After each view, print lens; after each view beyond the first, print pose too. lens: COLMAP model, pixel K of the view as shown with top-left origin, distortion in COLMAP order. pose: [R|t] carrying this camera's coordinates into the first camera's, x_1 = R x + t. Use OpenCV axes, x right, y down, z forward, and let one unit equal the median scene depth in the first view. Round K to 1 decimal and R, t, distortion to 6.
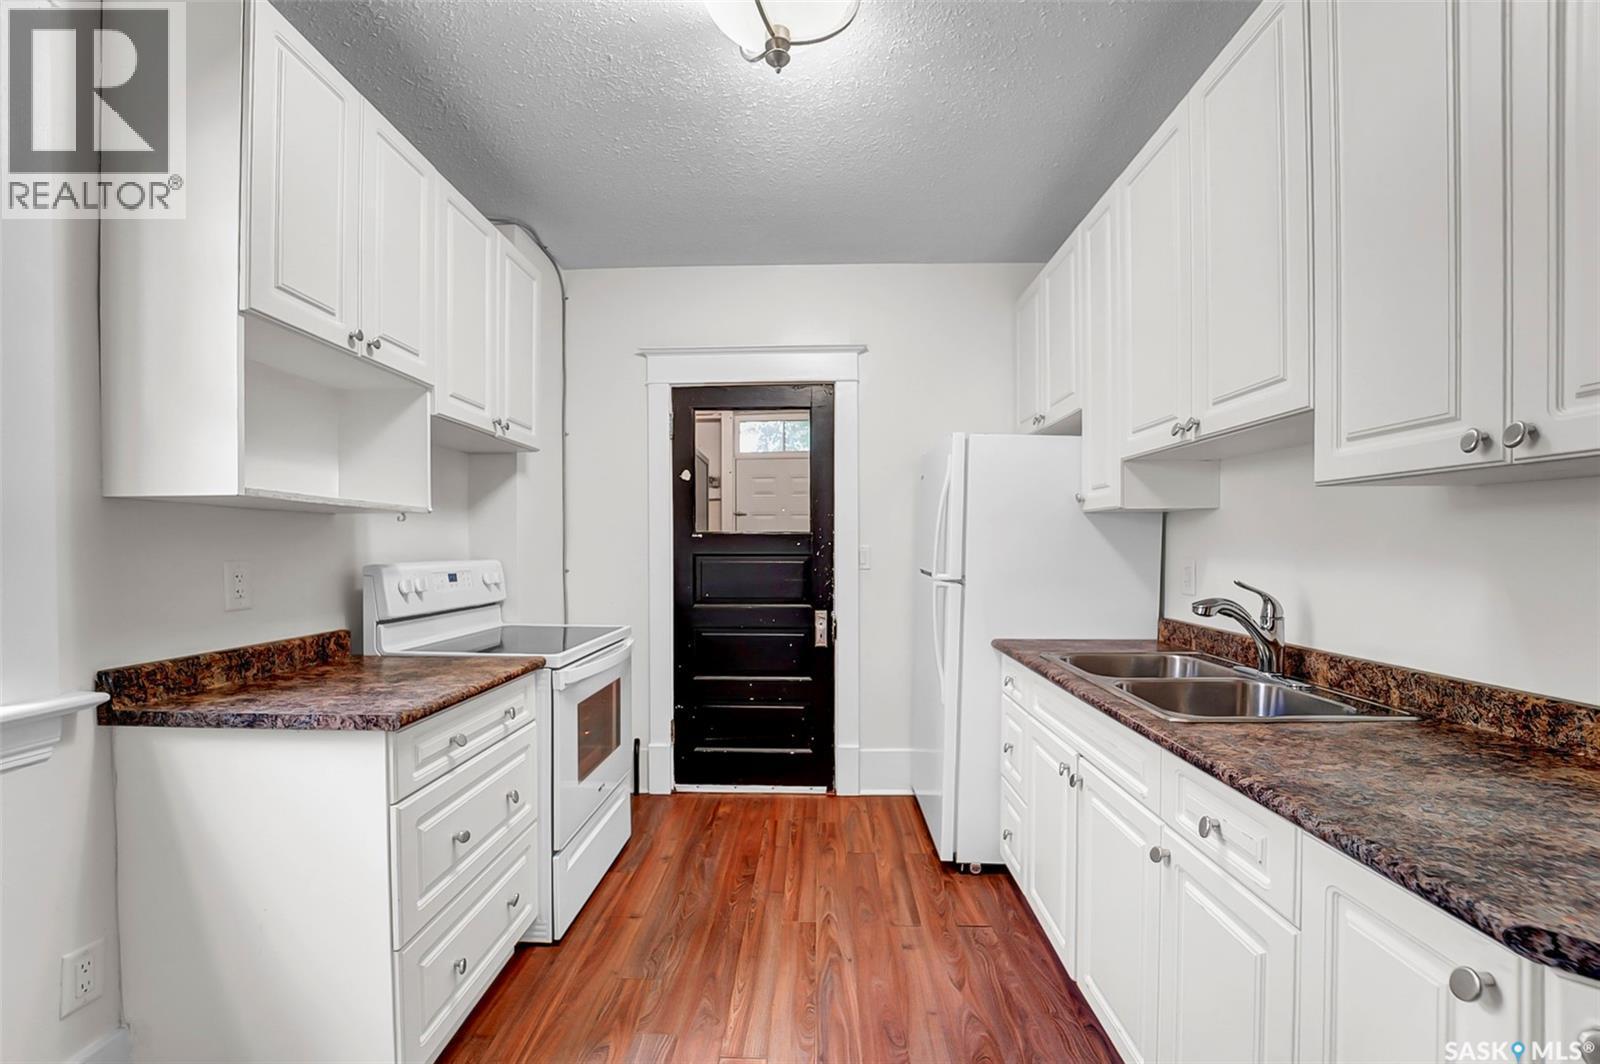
lens RADIAL K [[662.0, 0, 802.6], [0, 662.0, 562.1], [0, 0, 1]] dist [-0.018016, -0.000210]
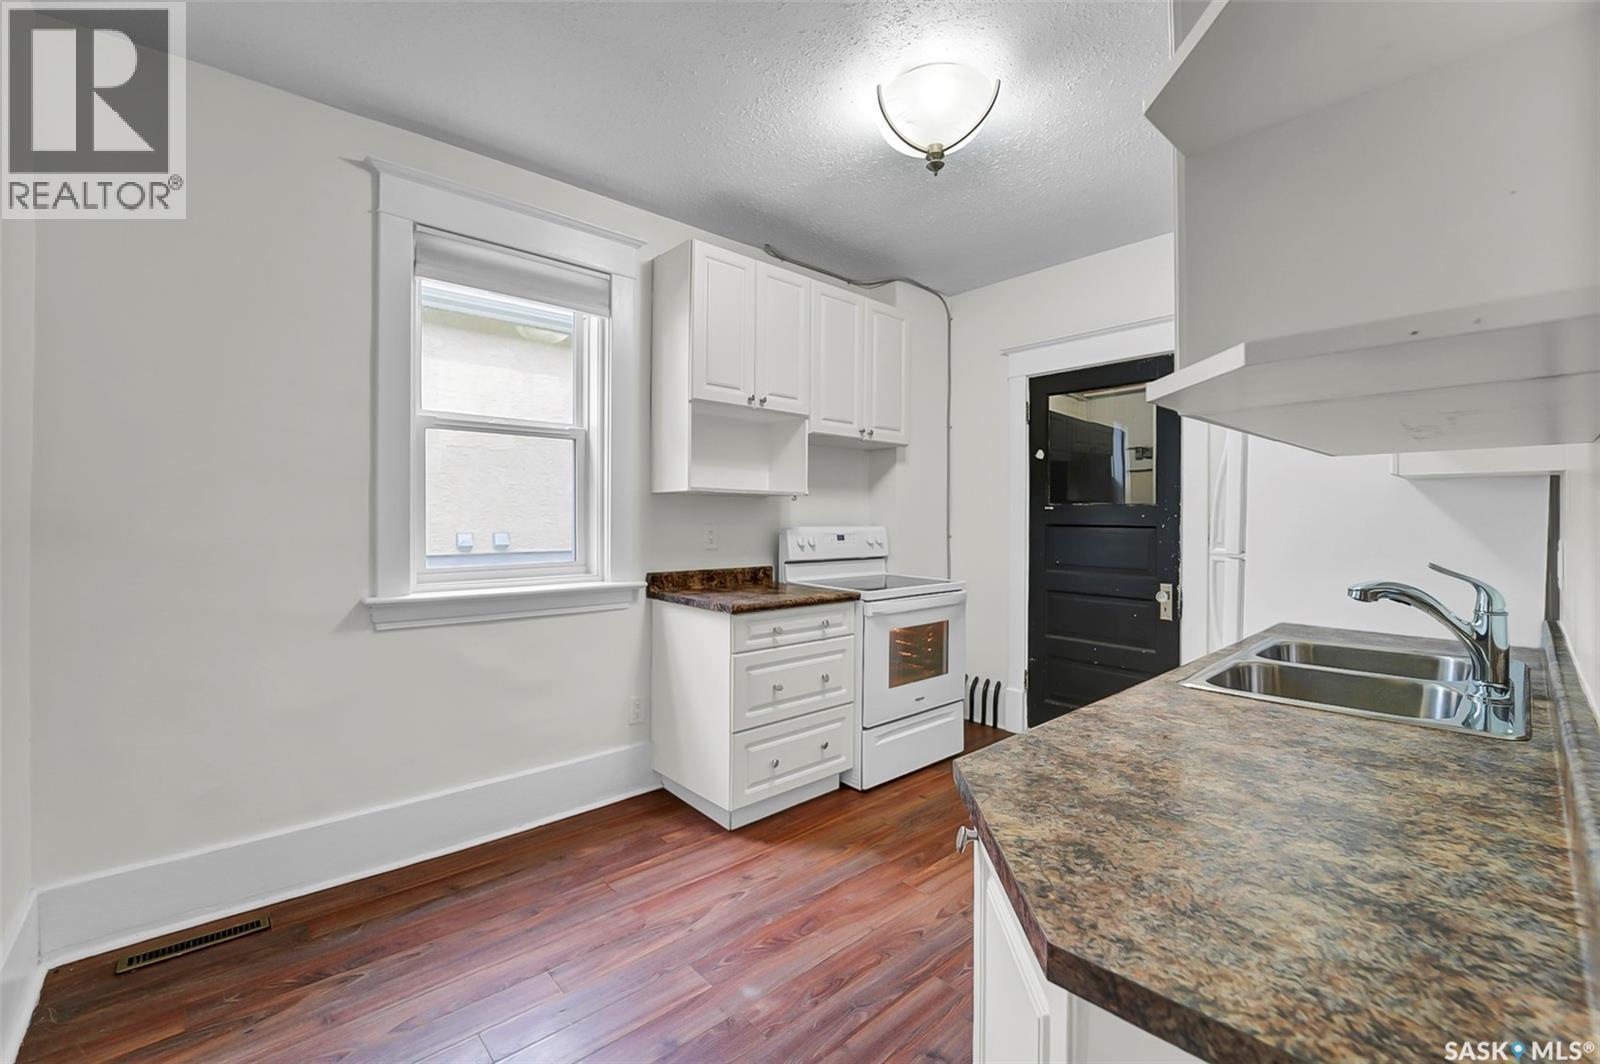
lens RADIAL K [[667.6, 0, 800.0], [0, 667.6, 532.0], [0, 0, 1]] dist [-0.016150, -0.000074]
pose [[0.686411, 0.021045, -0.726910, 0.705725], [-0.021525, 0.999731, 0.008617, -0.000345], [0.726895, 0.009732, 0.686679, -0.140043]]
